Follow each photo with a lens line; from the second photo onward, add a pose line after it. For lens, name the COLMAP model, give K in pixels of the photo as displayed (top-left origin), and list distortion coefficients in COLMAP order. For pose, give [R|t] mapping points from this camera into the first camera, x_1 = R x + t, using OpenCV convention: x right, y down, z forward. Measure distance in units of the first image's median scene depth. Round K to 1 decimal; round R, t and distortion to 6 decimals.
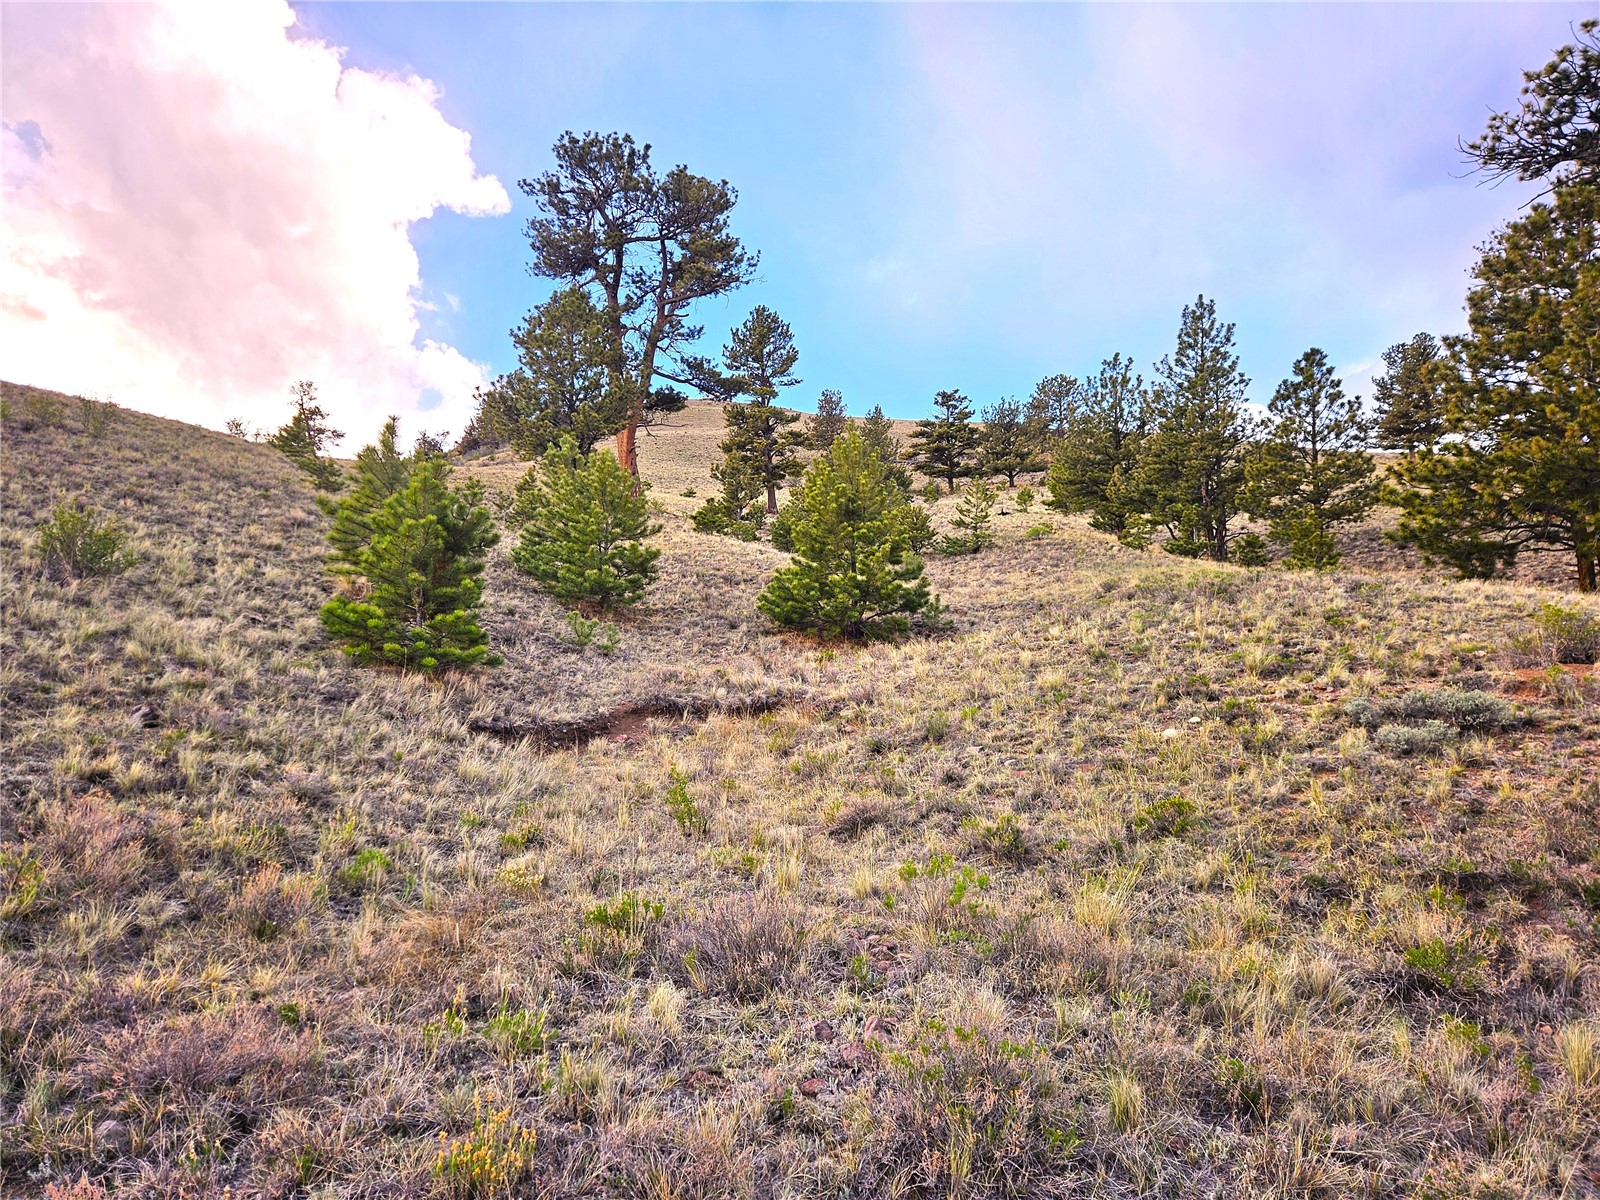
lens RADIAL K [[1066.2, 0, 798.0], [0, 1066.2, 598.8], [0, 0, 1]] dist [0.082790, -0.061788]
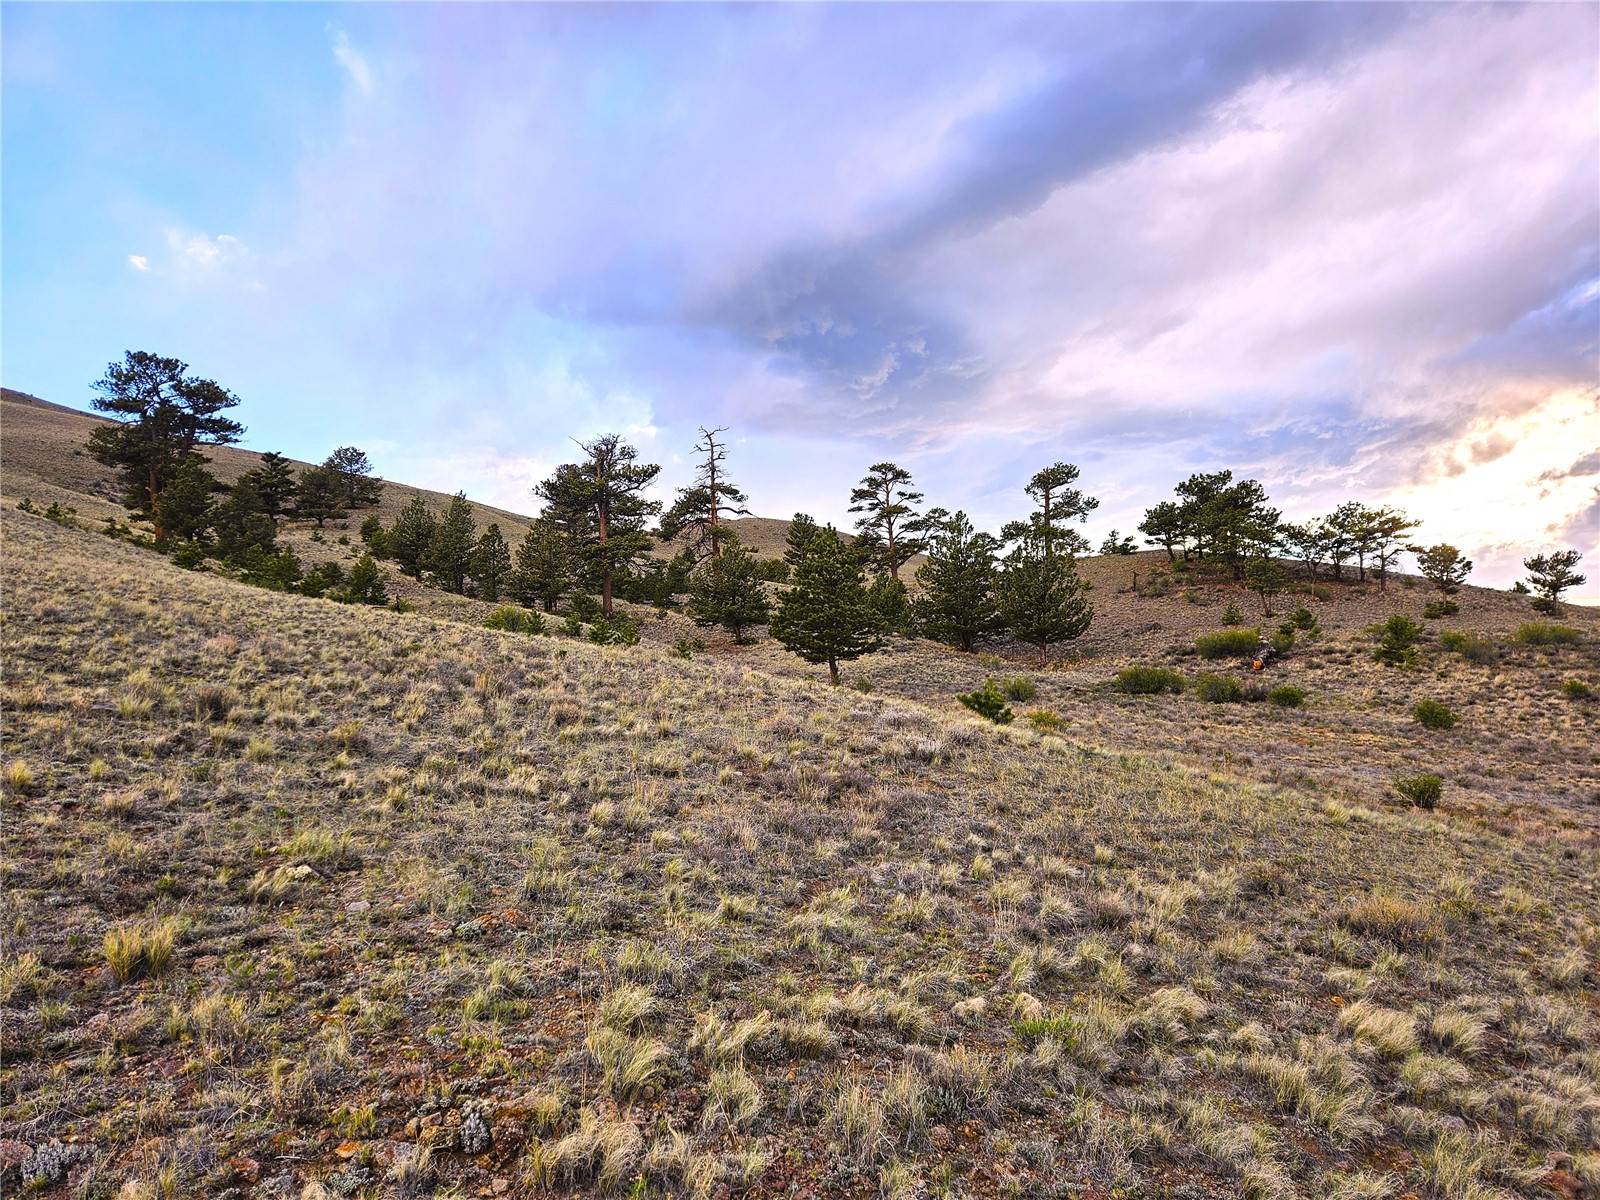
lens RADIAL K [[1066.2, 0, 784.7], [0, 1066.2, 622.0], [0, 0, 1]] dist [0.082790, -0.061788]
pose [[0.778775, 0.044978, 0.625689, -0.468945], [-0.050727, 0.998675, -0.008652, 0.011013], [-0.625249, -0.025001, 0.780025, -1.148431]]
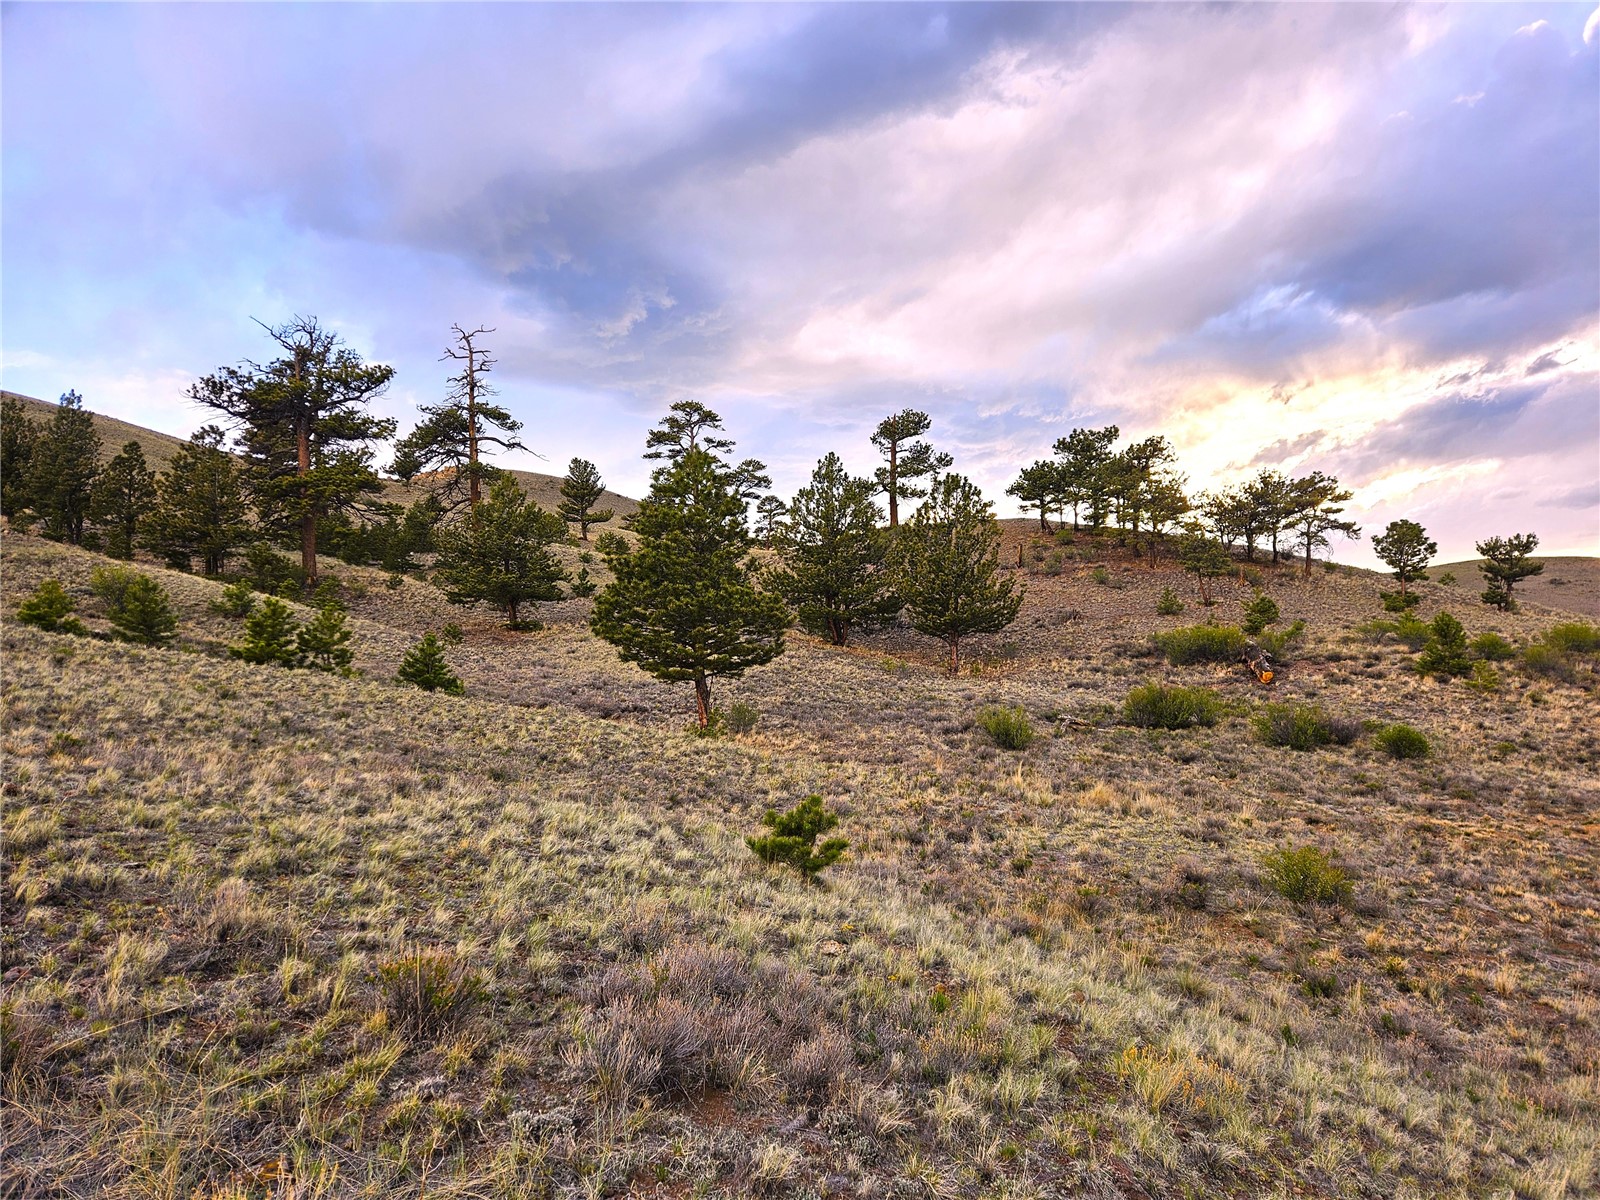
lens RADIAL K [[1066.2, 0, 804.4], [0, 1066.2, 608.7], [0, 0, 1]] dist [0.082790, -0.061788]
pose [[0.602301, 0.043753, 0.797069, -0.236175], [-0.068399, 0.997653, -0.003079, -0.004186], [-0.795333, -0.052664, 0.603881, -0.785420]]
